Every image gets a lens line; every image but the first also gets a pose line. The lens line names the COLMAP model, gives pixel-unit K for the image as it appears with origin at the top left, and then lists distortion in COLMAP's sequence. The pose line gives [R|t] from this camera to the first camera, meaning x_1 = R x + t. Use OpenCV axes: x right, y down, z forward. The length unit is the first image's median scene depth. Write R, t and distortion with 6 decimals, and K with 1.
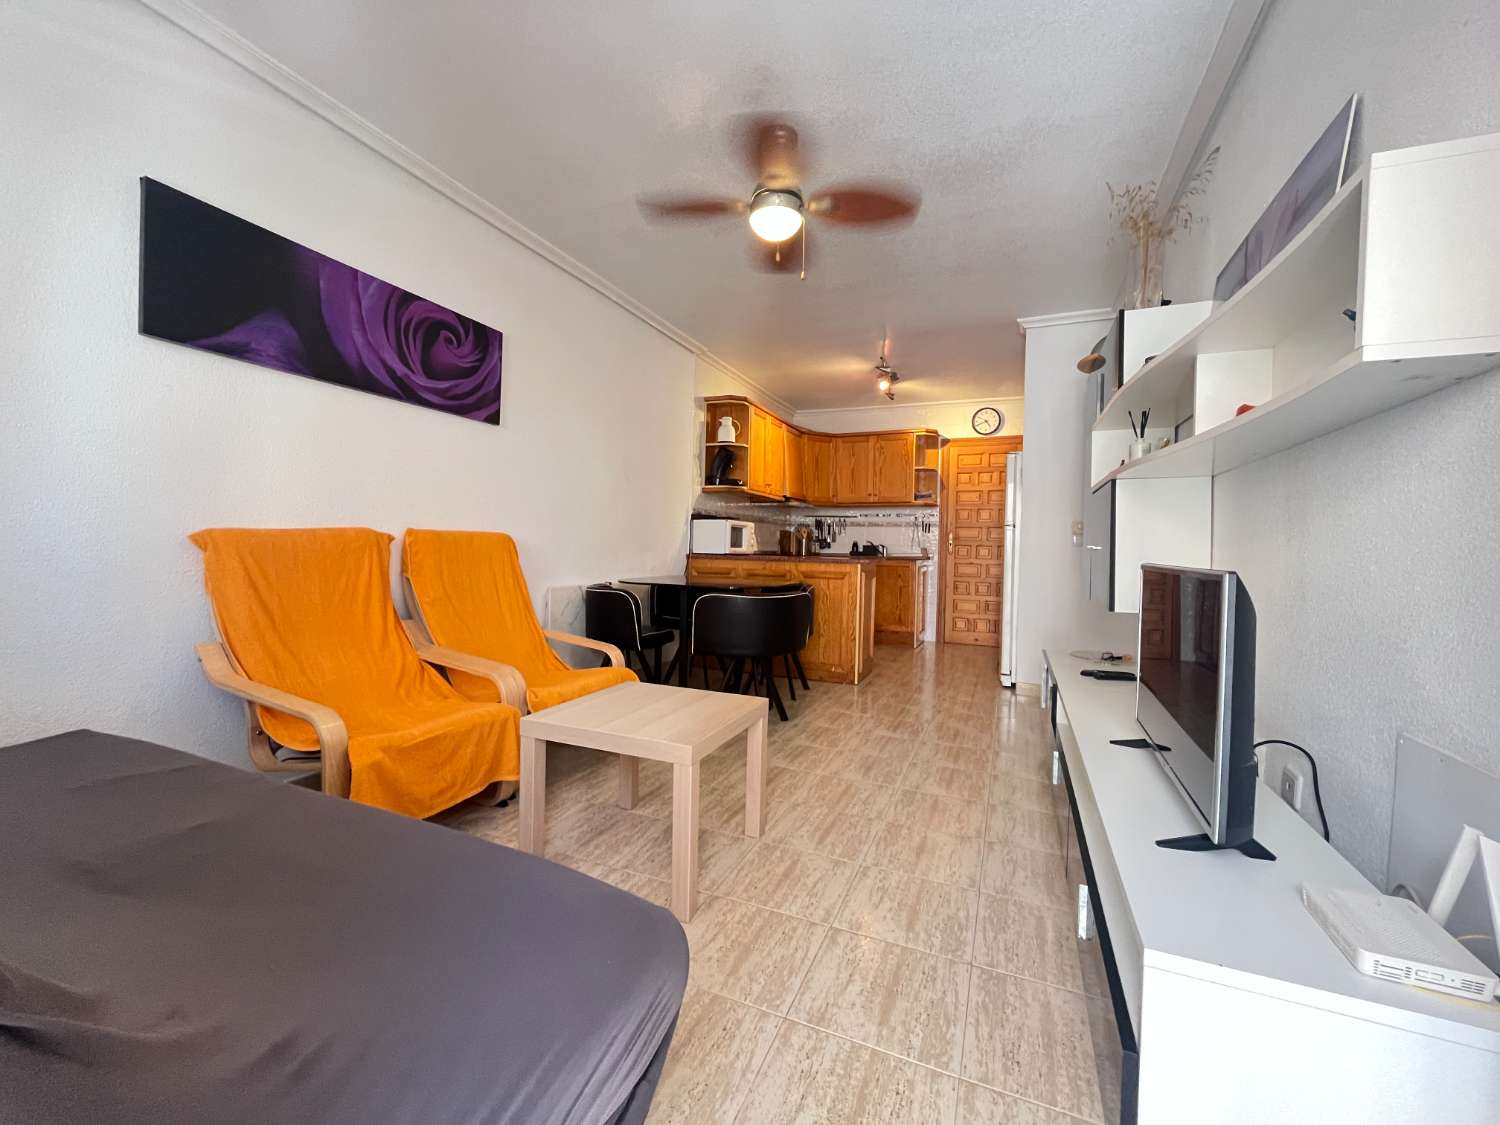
lens RADIAL K [[611.9, 0, 749.8], [0, 611.9, 560.5], [0, 0, 1]] dist [-0.002788, -0.000806]
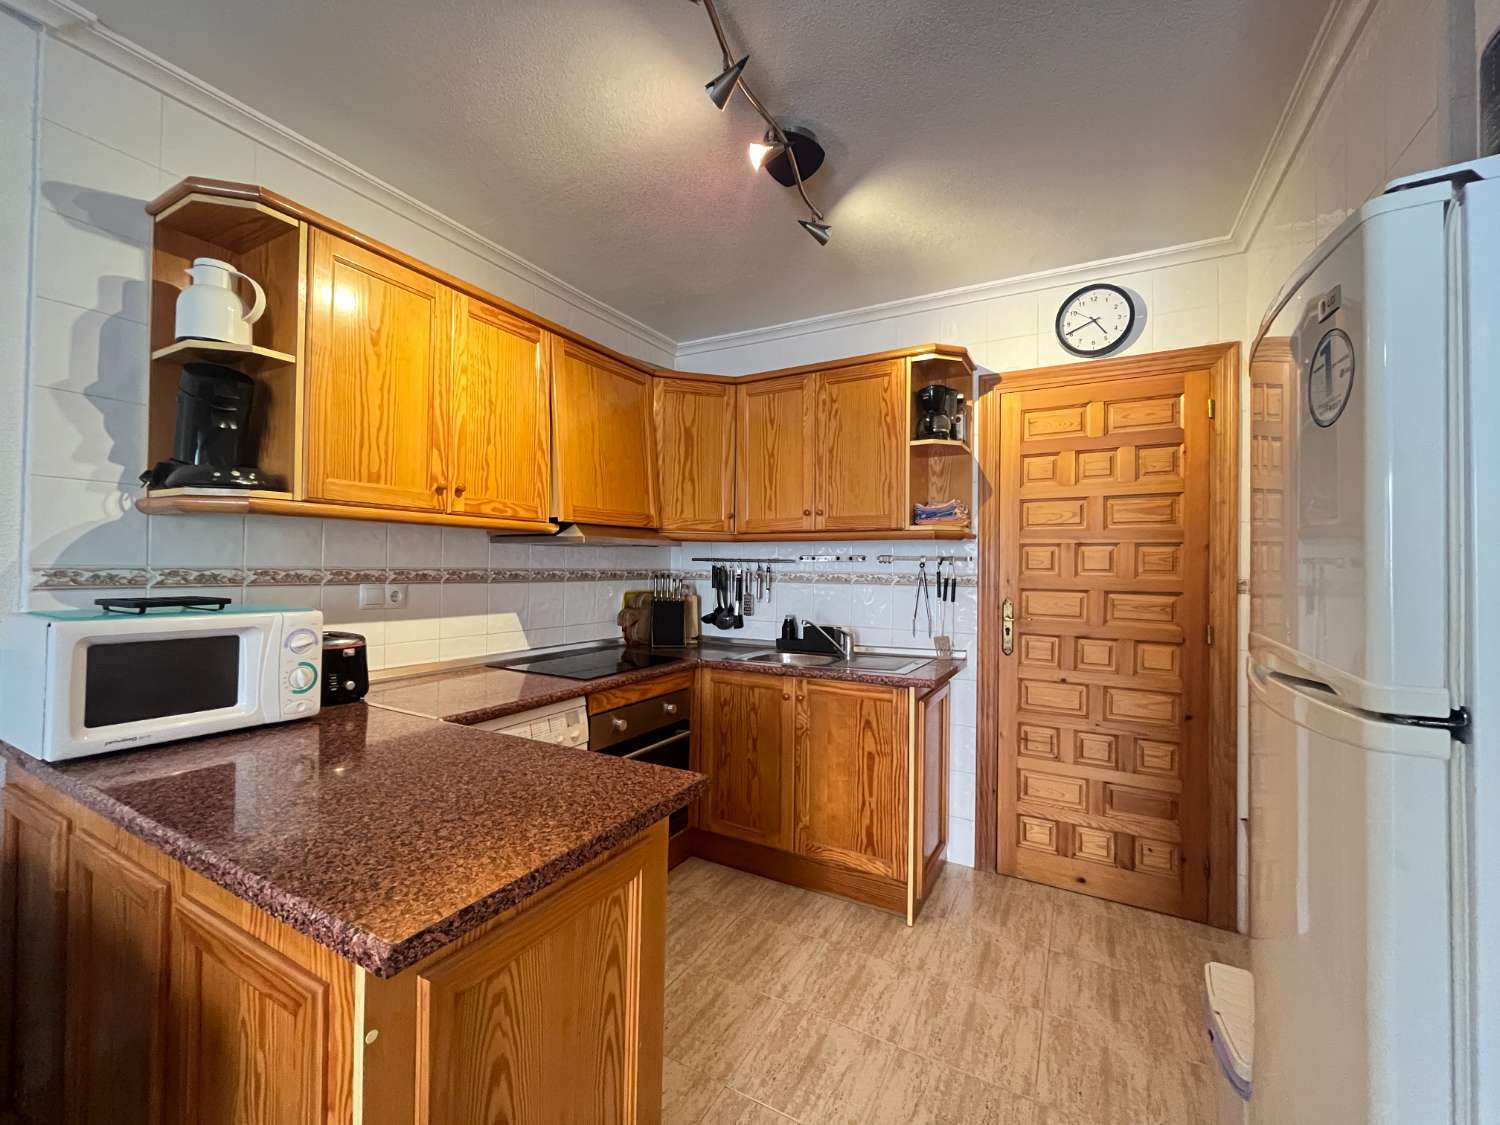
lens RADIAL K [[611.9, 0, 749.8], [0, 611.9, 560.5], [0, 0, 1]] dist [-0.002788, -0.000806]
pose [[0.994812, -0.008952, -0.101334, 0.203127], [0.005531, 0.999407, -0.033986, -0.061193], [0.101579, 0.033249, 0.994272, 0.587637]]
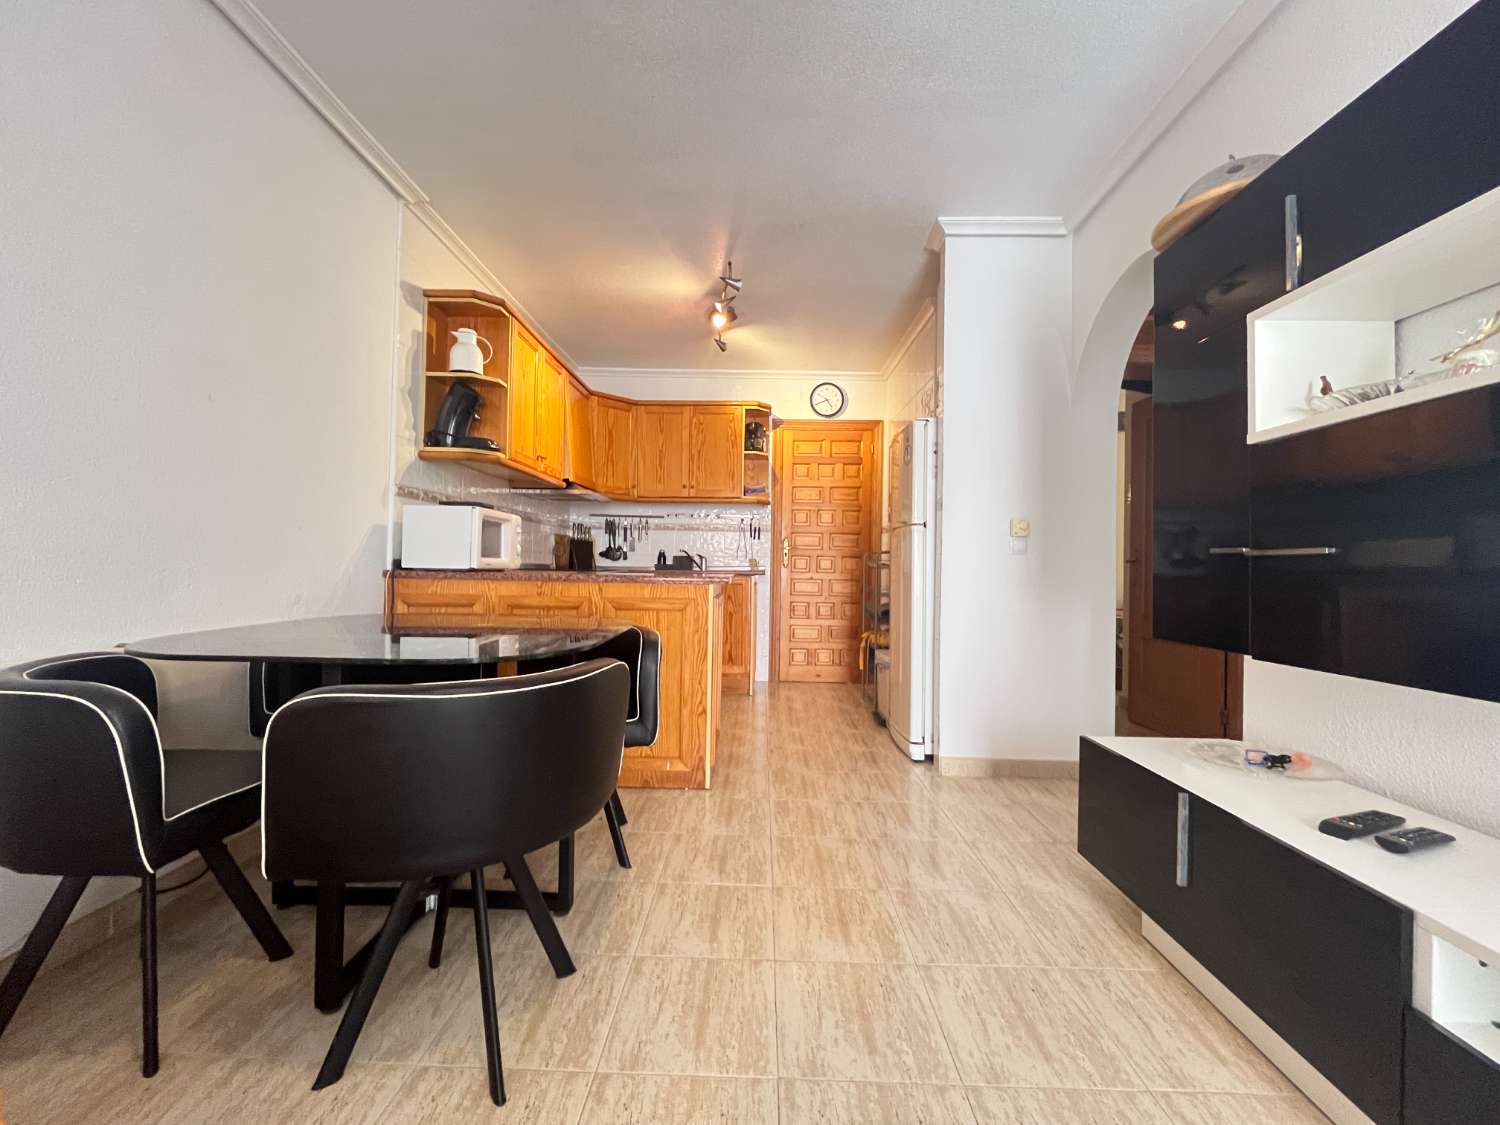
lens RADIAL K [[611.9, 0, 749.8], [0, 611.9, 560.5], [0, 0, 1]] dist [-0.002788, -0.000806]
pose [[0.925761, -0.003670, 0.378091, -0.008096], [0.011886, 0.999741, -0.019400, -0.004134], [-0.377922, 0.022454, 0.925565, 0.302627]]
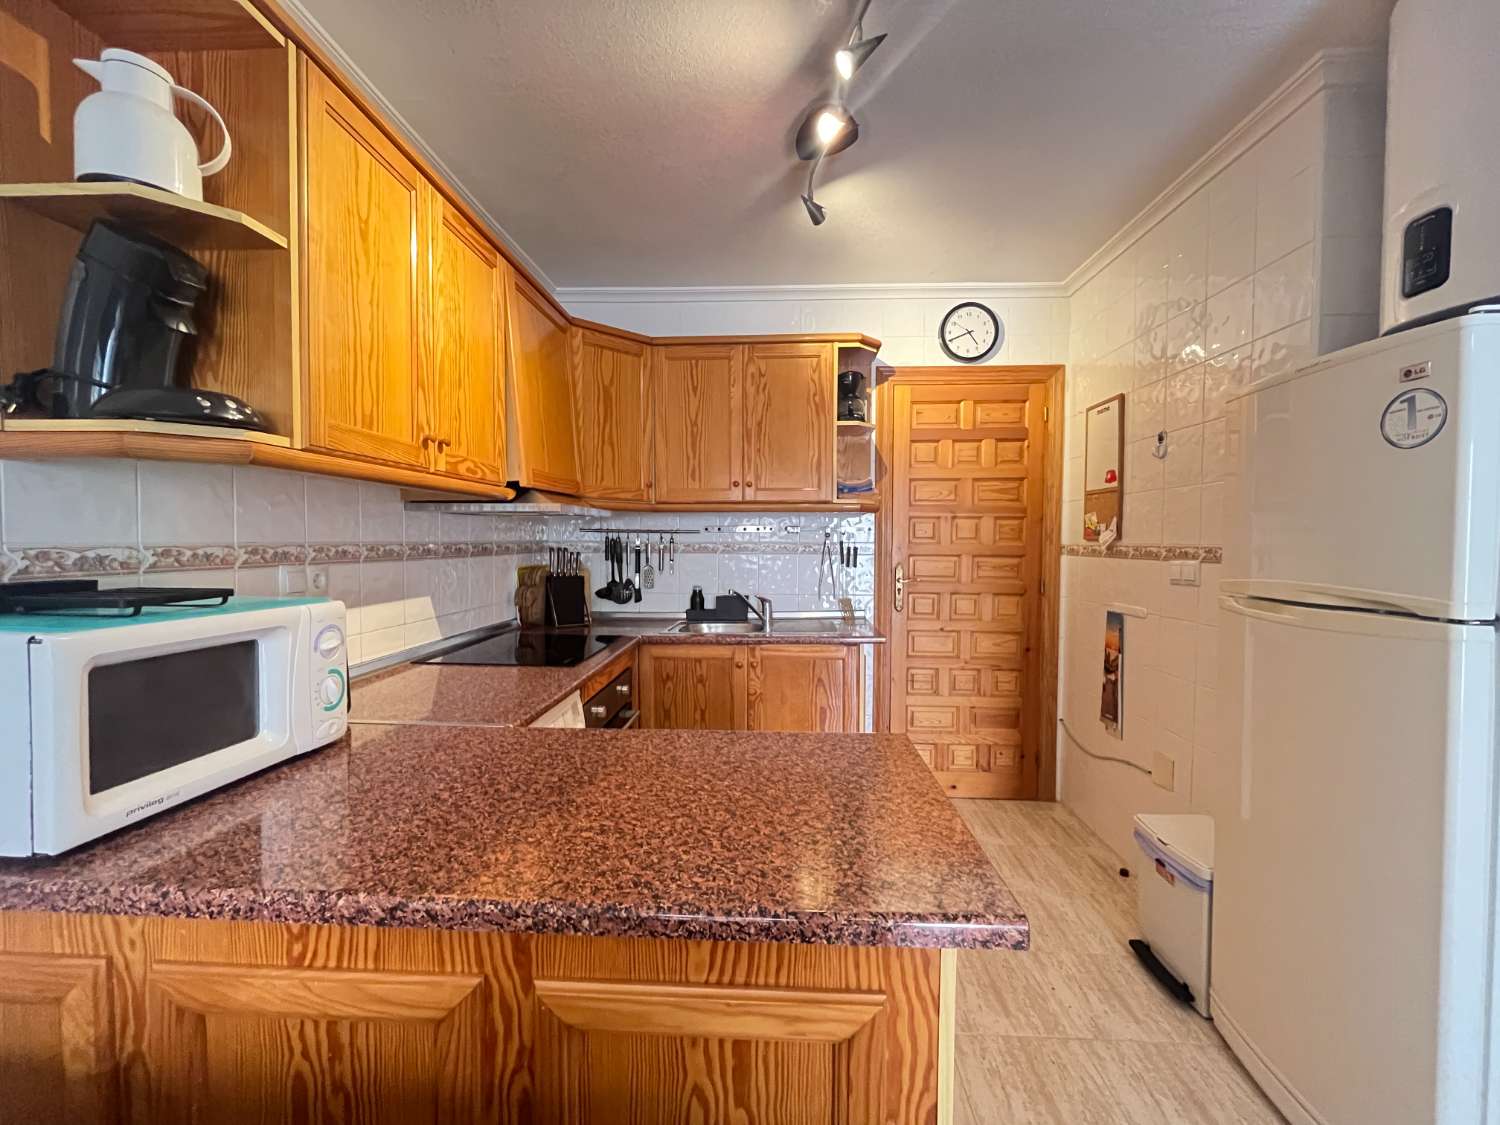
lens RADIAL K [[611.9, 0, 749.8], [0, 611.9, 560.5], [0, 0, 1]] dist [-0.002788, -0.000806]
pose [[0.937970, -0.028529, 0.345540, 0.057237], [0.022474, 0.999516, 0.021519, -0.063825], [-0.345986, -0.012419, 0.938157, 0.605153]]
